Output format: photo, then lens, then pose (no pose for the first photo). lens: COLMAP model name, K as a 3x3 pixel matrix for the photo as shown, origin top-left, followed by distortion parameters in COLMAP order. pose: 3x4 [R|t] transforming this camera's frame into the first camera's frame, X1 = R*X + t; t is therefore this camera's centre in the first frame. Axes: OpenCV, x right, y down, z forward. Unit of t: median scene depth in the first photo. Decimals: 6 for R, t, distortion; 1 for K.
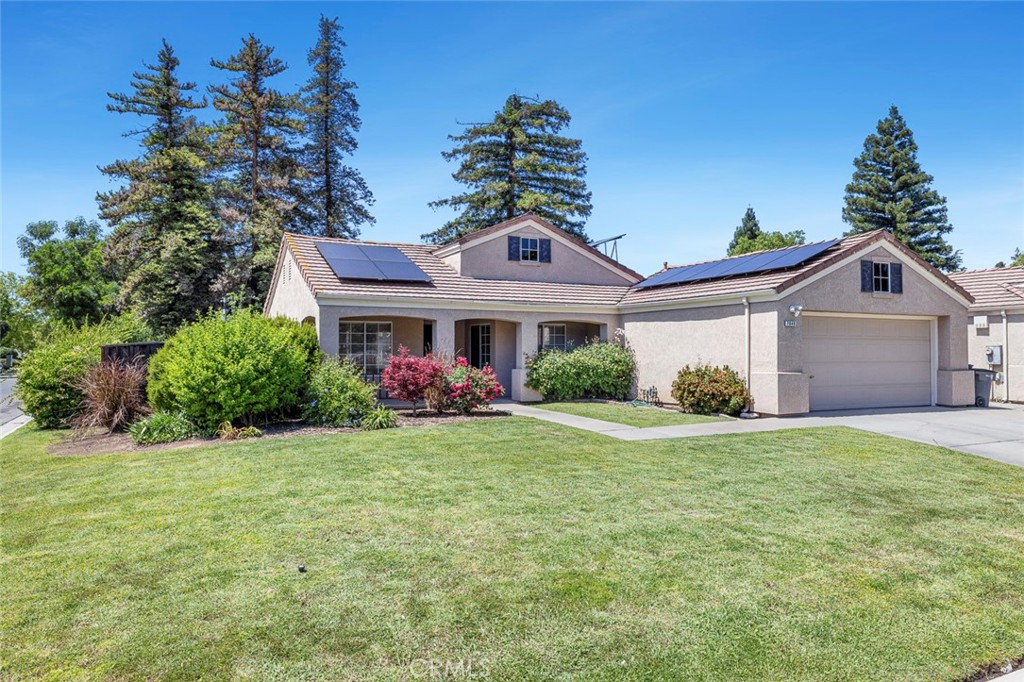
lens RADIAL K [[716.3, 0, 512.9], [0, 716.3, 328.5], [0, 0, 1]] dist [0.000014, 0.003023]
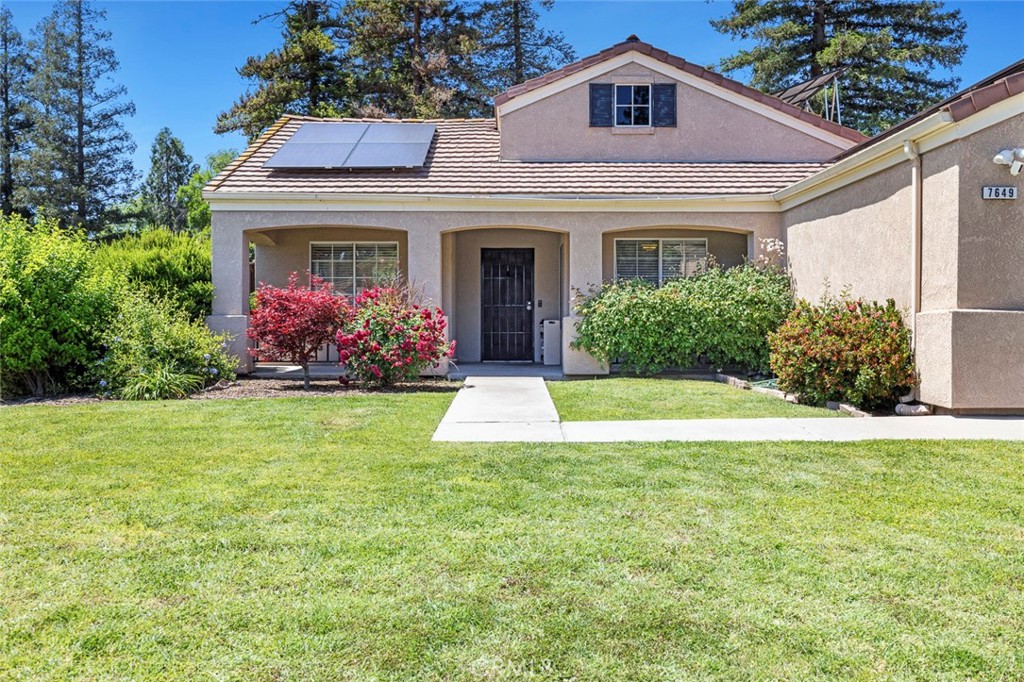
lens RADIAL K [[1009.5, 0, 510.4], [0, 1009.5, 327.2], [0, 0, 1]] dist [0.007966, 0.007334]
pose [[0.897577, 0.001699, -0.440855, 0.292776], [0.014588, 0.999331, 0.033552, 0.035288], [0.440616, -0.036547, 0.896951, 0.255975]]
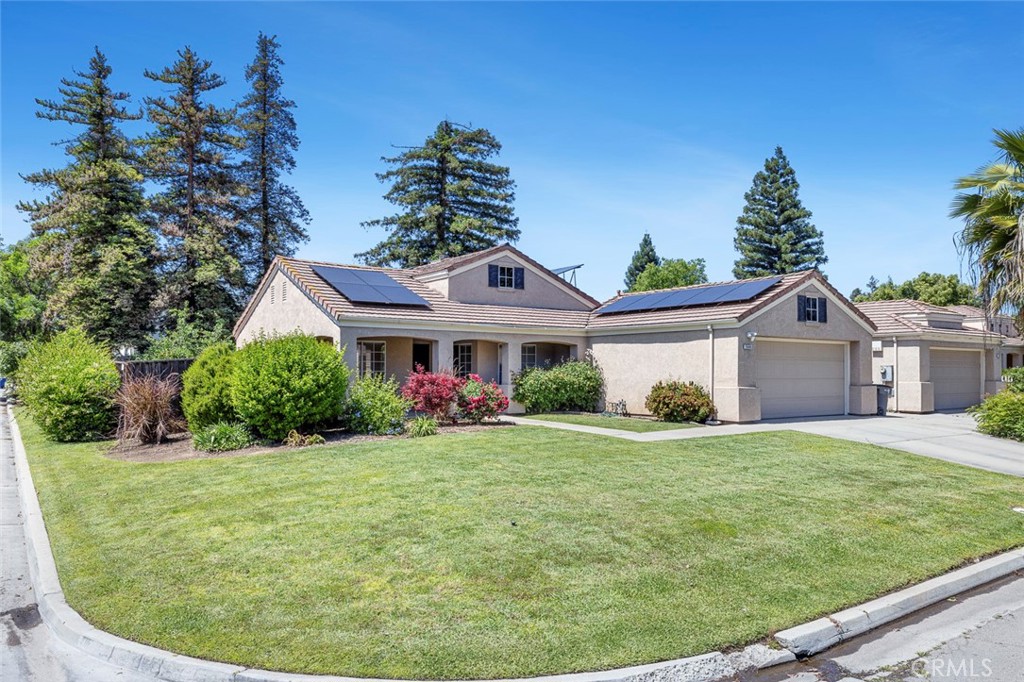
lens RADIAL K [[731.9, 0, 507.3], [0, 731.9, 345.2], [0, 0, 1]] dist [0.002782, 0.000339]
pose [[0.987371, 0.008517, 0.158194, -0.158109], [-0.008352, 0.999964, -0.001711, -0.003120], [-0.158203, 0.000368, 0.987406, -0.121217]]
